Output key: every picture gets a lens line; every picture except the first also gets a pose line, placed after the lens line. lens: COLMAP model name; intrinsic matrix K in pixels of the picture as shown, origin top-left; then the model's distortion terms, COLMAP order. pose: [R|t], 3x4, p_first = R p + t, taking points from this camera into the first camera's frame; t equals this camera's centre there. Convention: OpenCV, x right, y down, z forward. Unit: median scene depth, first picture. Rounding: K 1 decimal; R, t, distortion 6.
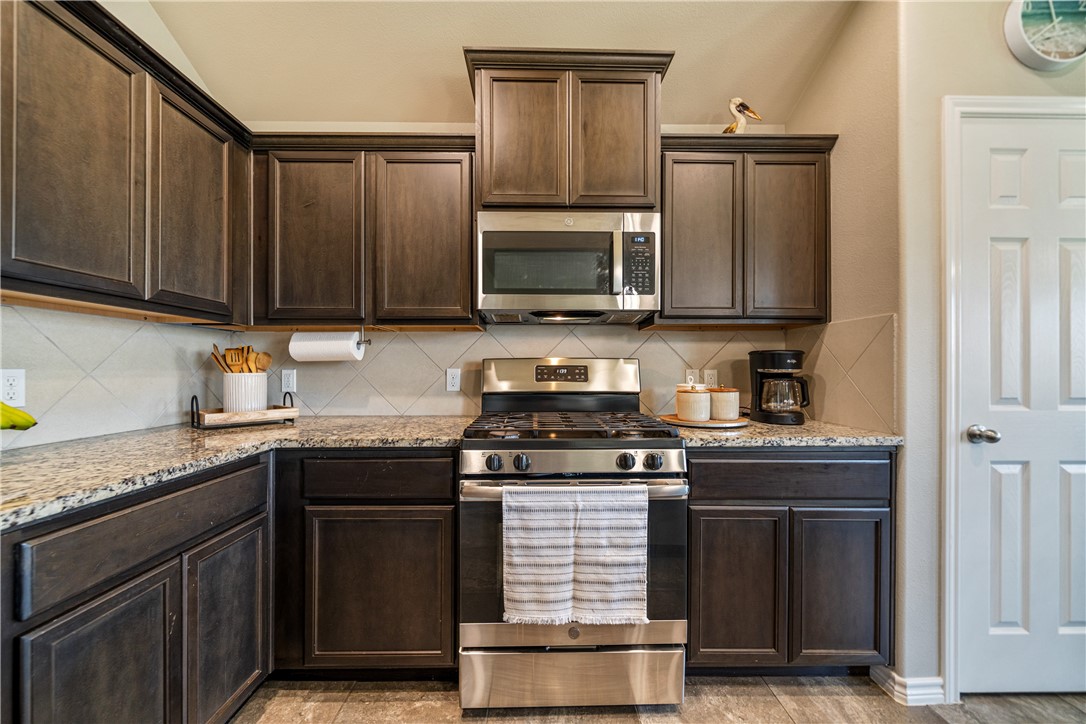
lens RADIAL K [[411.4, 0, 542.7], [0, 411.4, 369.6], [0, 0, 1]] dist [-0.000453, 0.000200]
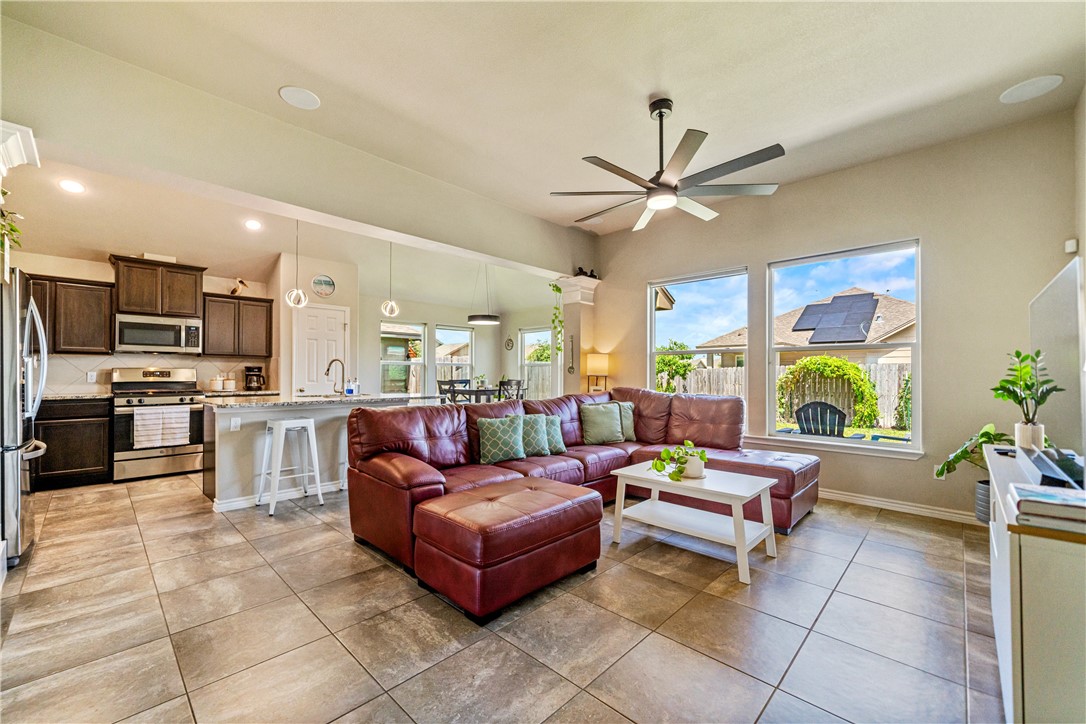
lens RADIAL K [[432.2, 0, 541.0], [0, 432.2, 369.8], [0, 0, 1]] dist [-0.000315, -0.000216]
pose [[0.701416, 0.008282, 0.712704, -0.217881], [-0.005833, 0.999966, -0.005880, -0.017686], [-0.712728, -0.000033, 0.701440, -2.944154]]
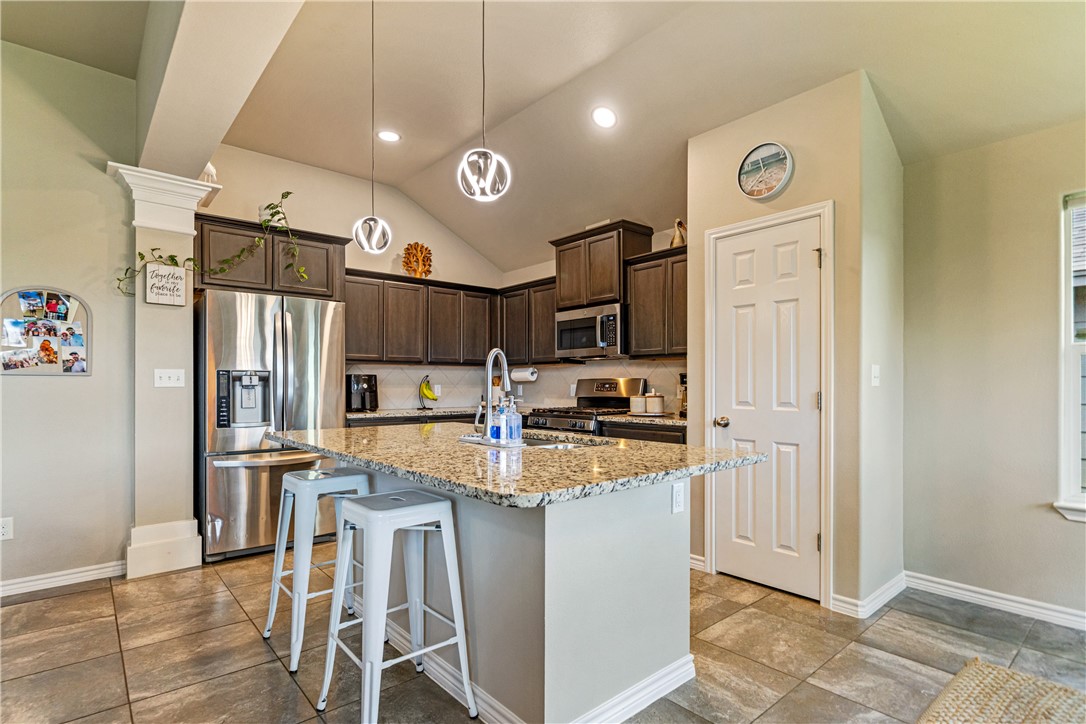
lens RADIAL K [[533.0, 0, 541.2], [0, 533.0, 383.3], [0, 0, 1]] dist [0.000393, -0.000124]
pose [[0.640679, -0.002964, -0.767803, 1.972727], [0.006336, 0.999979, 0.001427, -0.012229], [0.767783, -0.005779, 0.640684, -0.883493]]
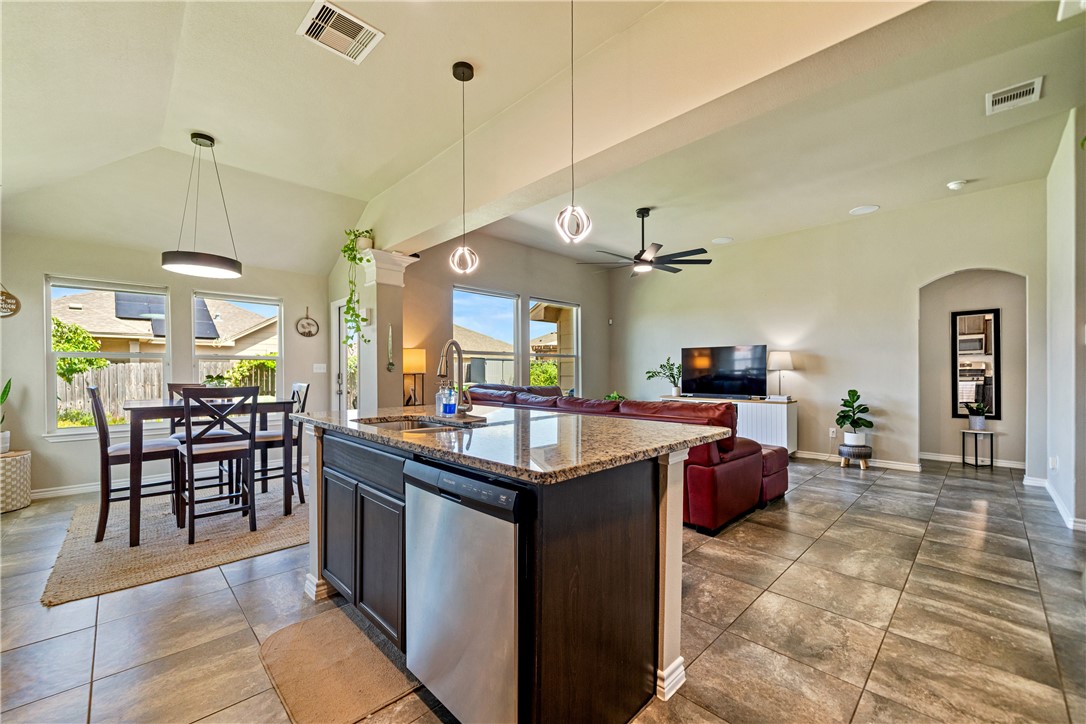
lens RADIAL K [[432.2, 0, 541.0], [0, 432.2, 369.8], [0, 0, 1]] dist [-0.000315, -0.000216]
pose [[-0.687762, 0.002221, 0.725933, -0.295777], [-0.002978, 0.999978, -0.005881, -0.002505], [-0.725930, -0.006207, -0.687740, 0.616394]]
